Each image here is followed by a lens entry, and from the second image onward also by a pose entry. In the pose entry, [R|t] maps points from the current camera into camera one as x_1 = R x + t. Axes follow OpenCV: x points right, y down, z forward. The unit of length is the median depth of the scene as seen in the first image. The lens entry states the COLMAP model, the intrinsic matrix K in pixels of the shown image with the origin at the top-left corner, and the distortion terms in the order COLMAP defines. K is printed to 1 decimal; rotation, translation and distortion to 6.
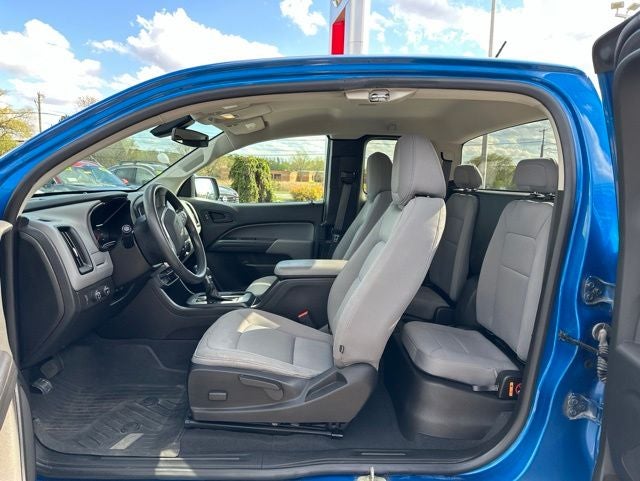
lens RADIAL K [[455.5, 0, 323.2], [0, 455.5, 235.5], [0, 0, 1]] dist [0.003533, -0.026914]
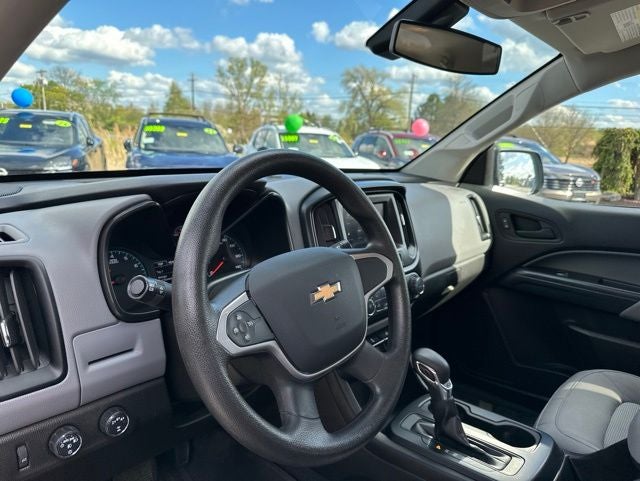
lens RADIAL K [[455.5, 0, 314.4], [0, 455.5, 243.7], [0, 0, 1]] dist [0.003533, -0.026914]
pose [[0.731526, 0.153153, -0.664390, -0.023102], [-0.106678, 0.988154, 0.110328, -0.021663], [0.673416, -0.009832, 0.739198, 0.180241]]
